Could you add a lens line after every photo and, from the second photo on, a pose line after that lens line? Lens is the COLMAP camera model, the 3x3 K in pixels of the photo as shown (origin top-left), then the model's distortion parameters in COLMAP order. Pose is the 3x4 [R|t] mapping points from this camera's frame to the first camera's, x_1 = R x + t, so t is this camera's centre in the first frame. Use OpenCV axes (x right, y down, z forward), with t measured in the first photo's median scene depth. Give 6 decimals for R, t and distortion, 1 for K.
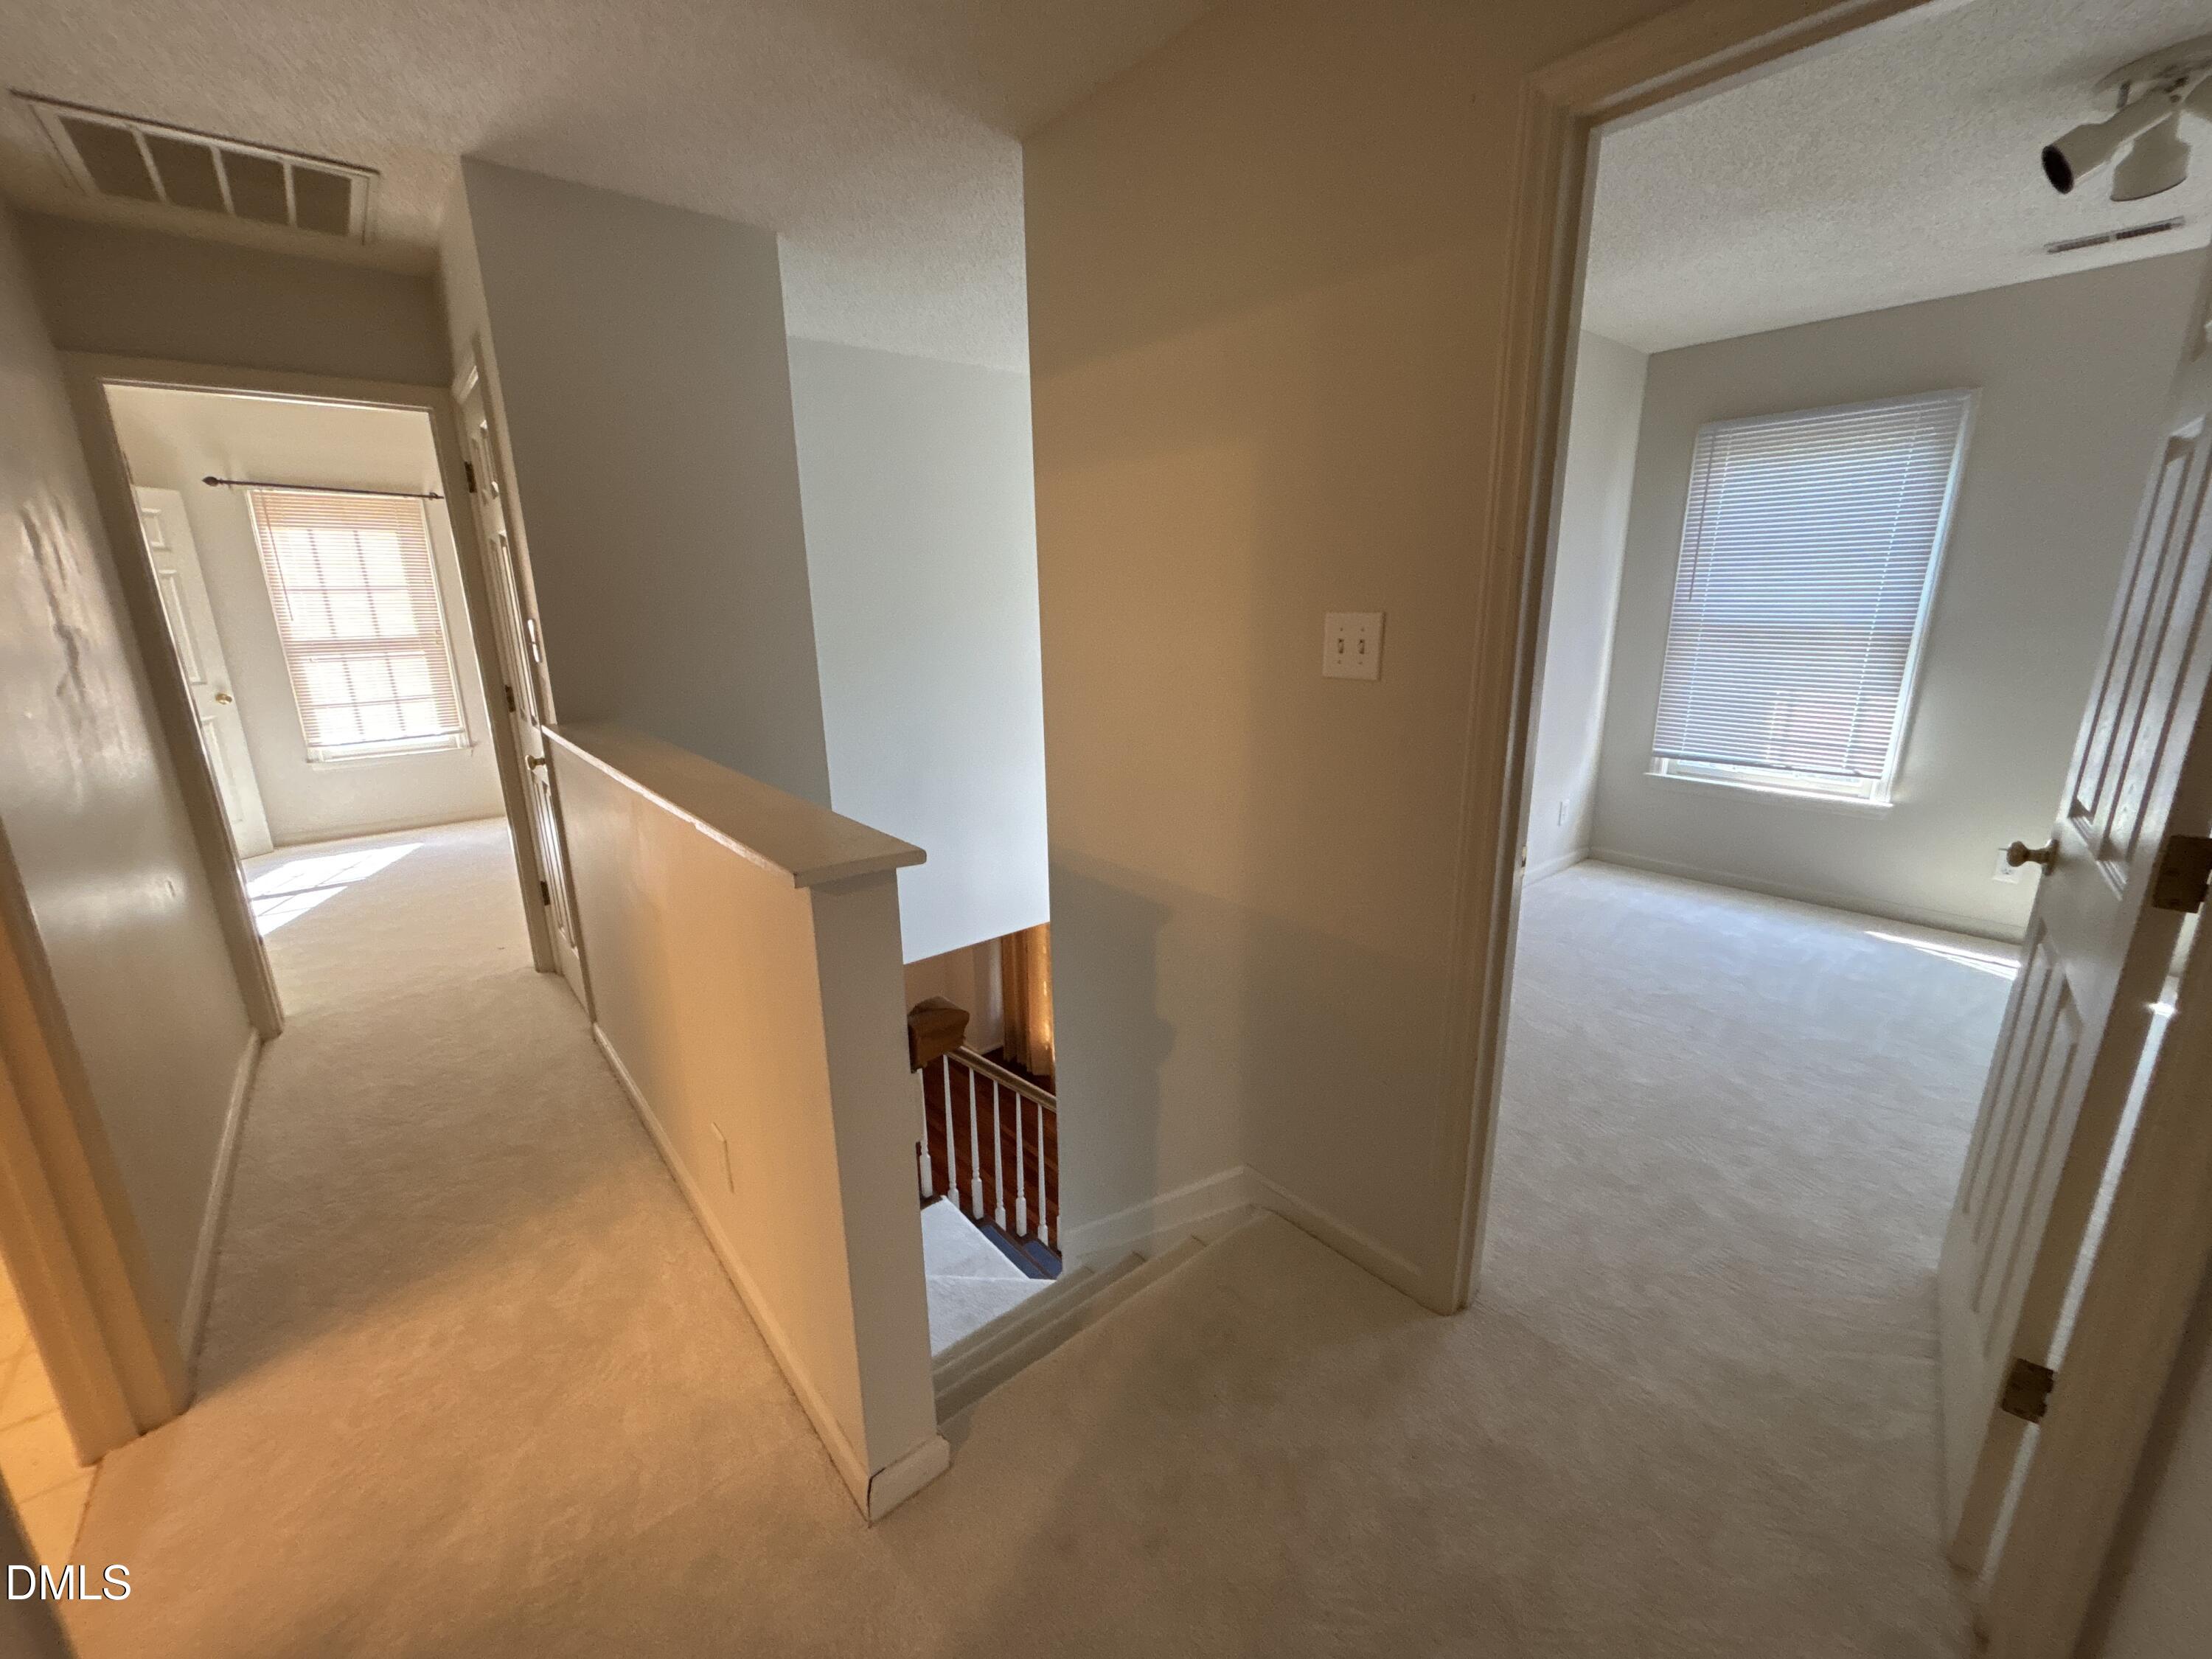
lens RADIAL K [[886.8, 0, 1106.0], [0, 886.8, 829.5], [0, 0, 1]] dist [0.003456, 0.000340]
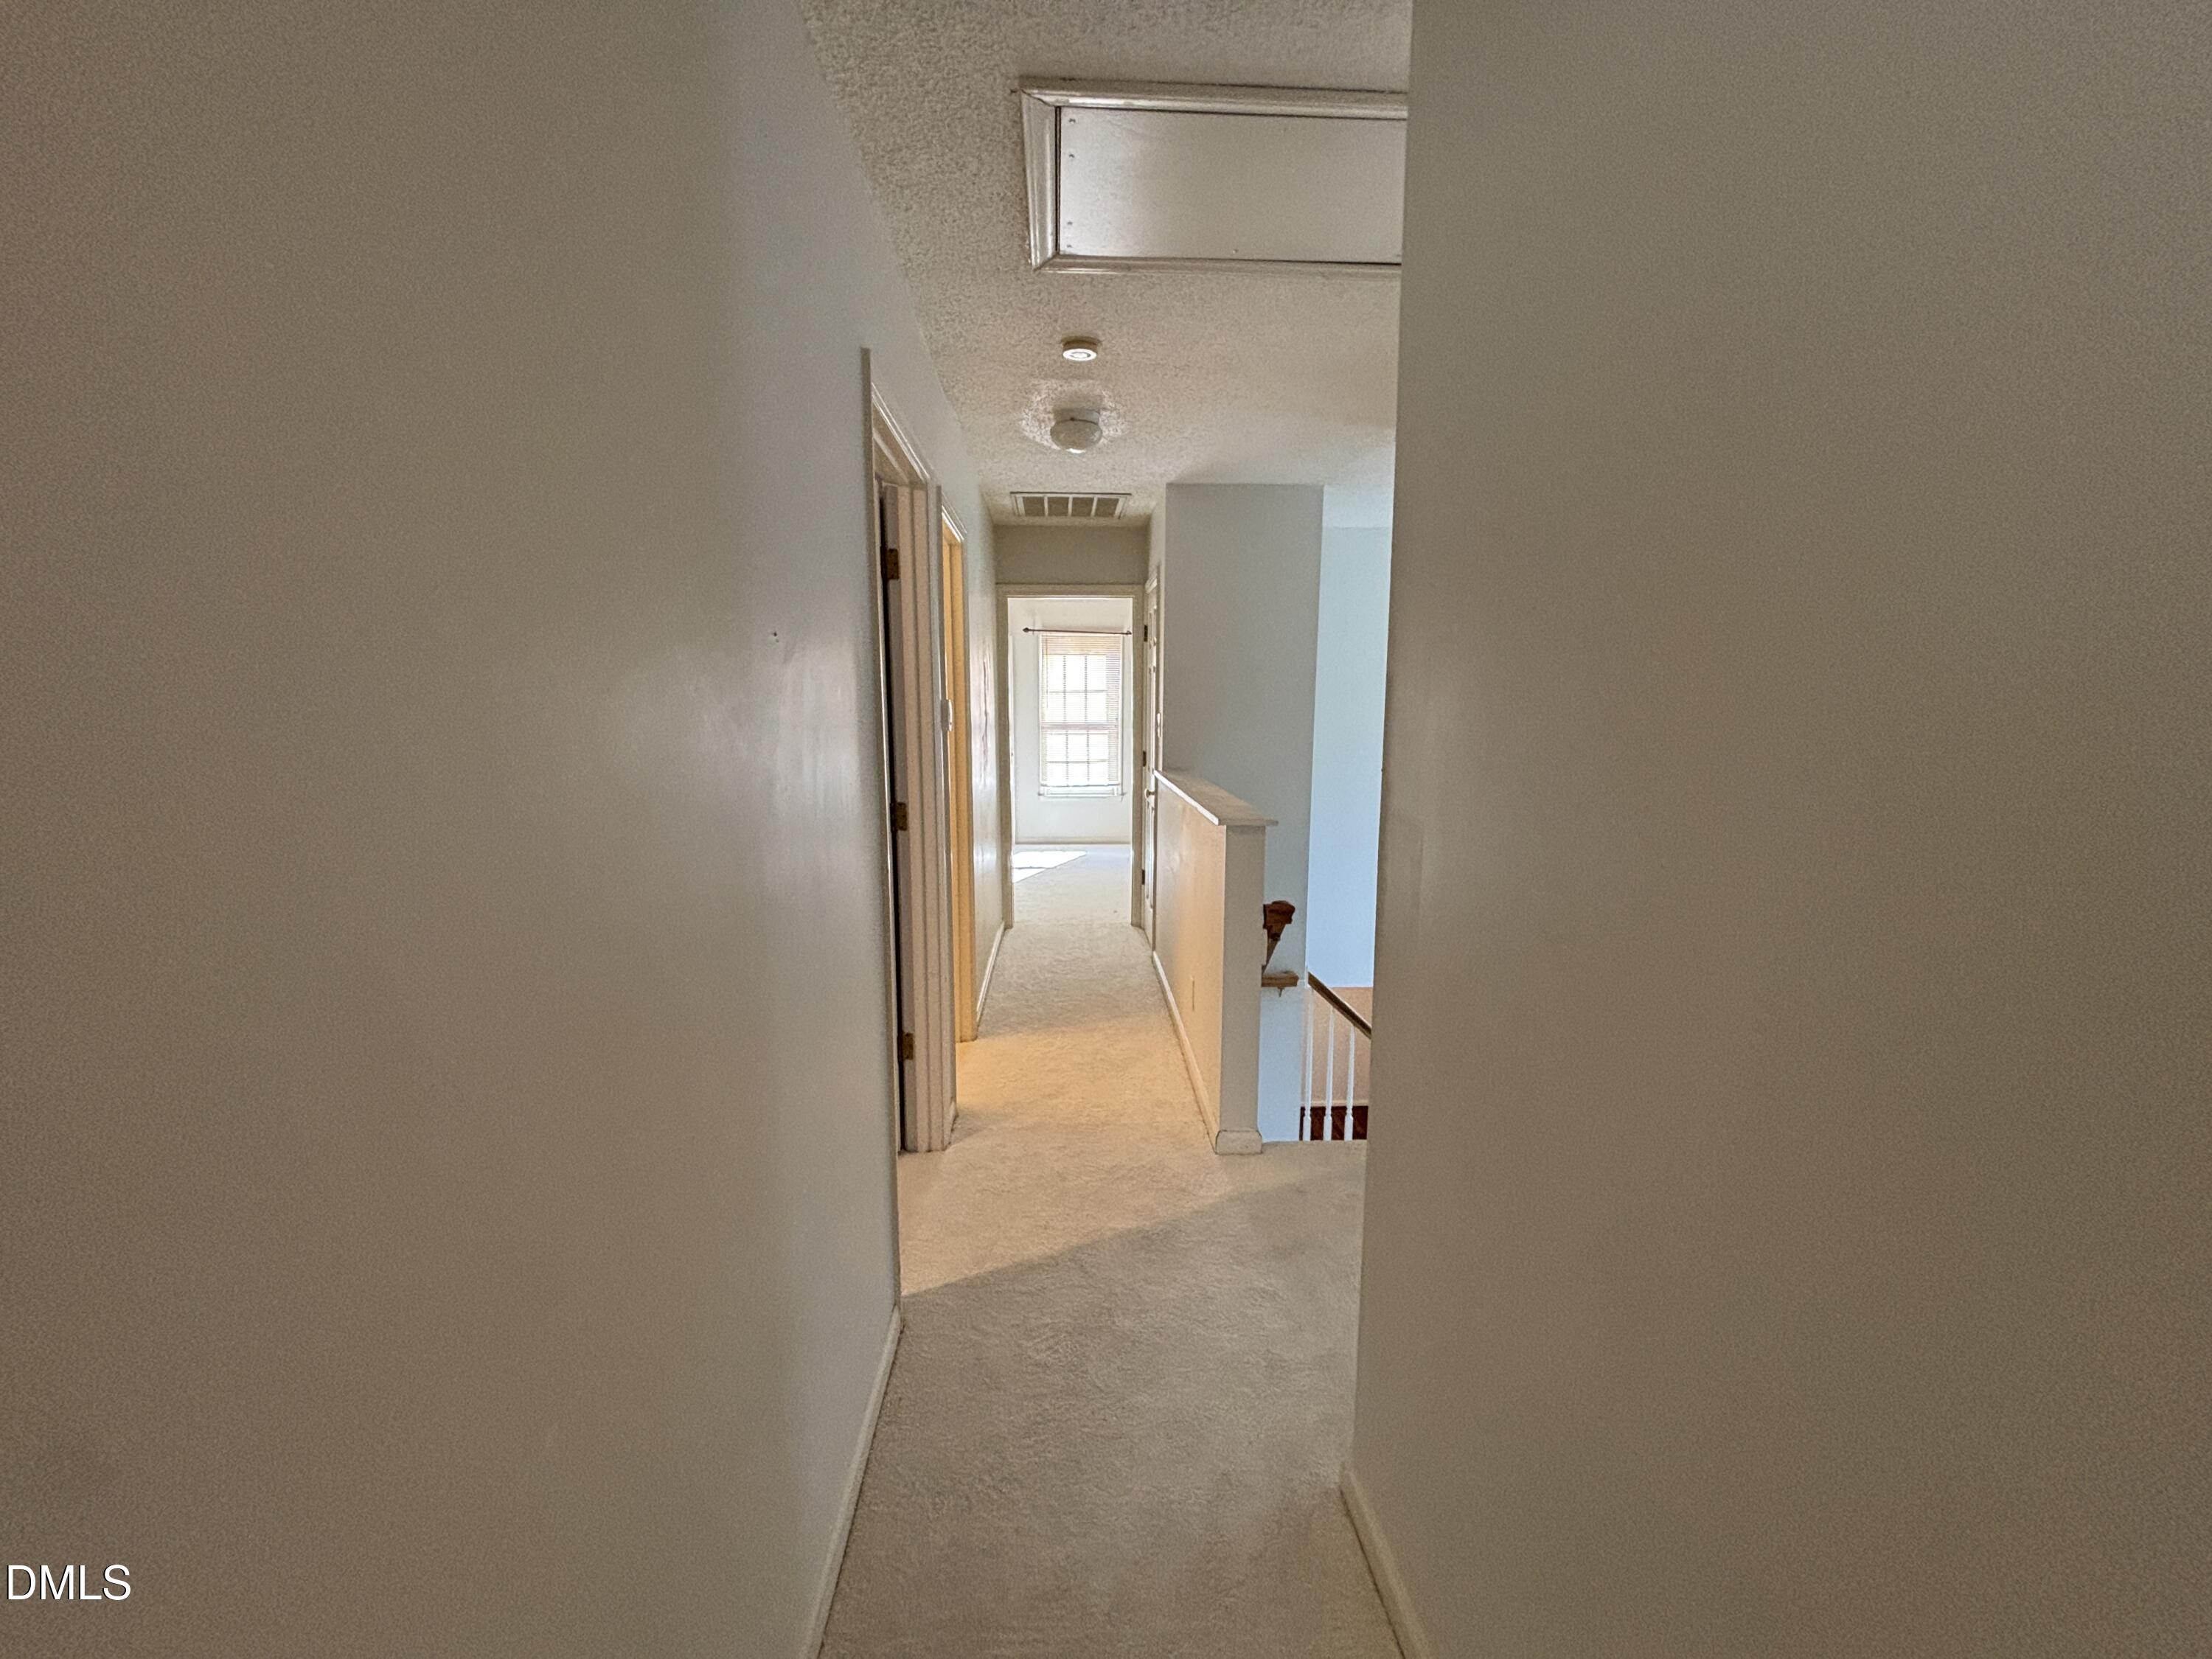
lens RADIAL K [[893.0, 0, 1106.0], [0, 893.0, 829.5], [0, 0, 1]] dist [-0.007553, -0.000530]
pose [[0.798142, 0.101366, -0.593880, 0.260574], [-0.166181, 0.984544, -0.055291, 0.082816], [0.579097, 0.142822, 0.802651, -0.342829]]
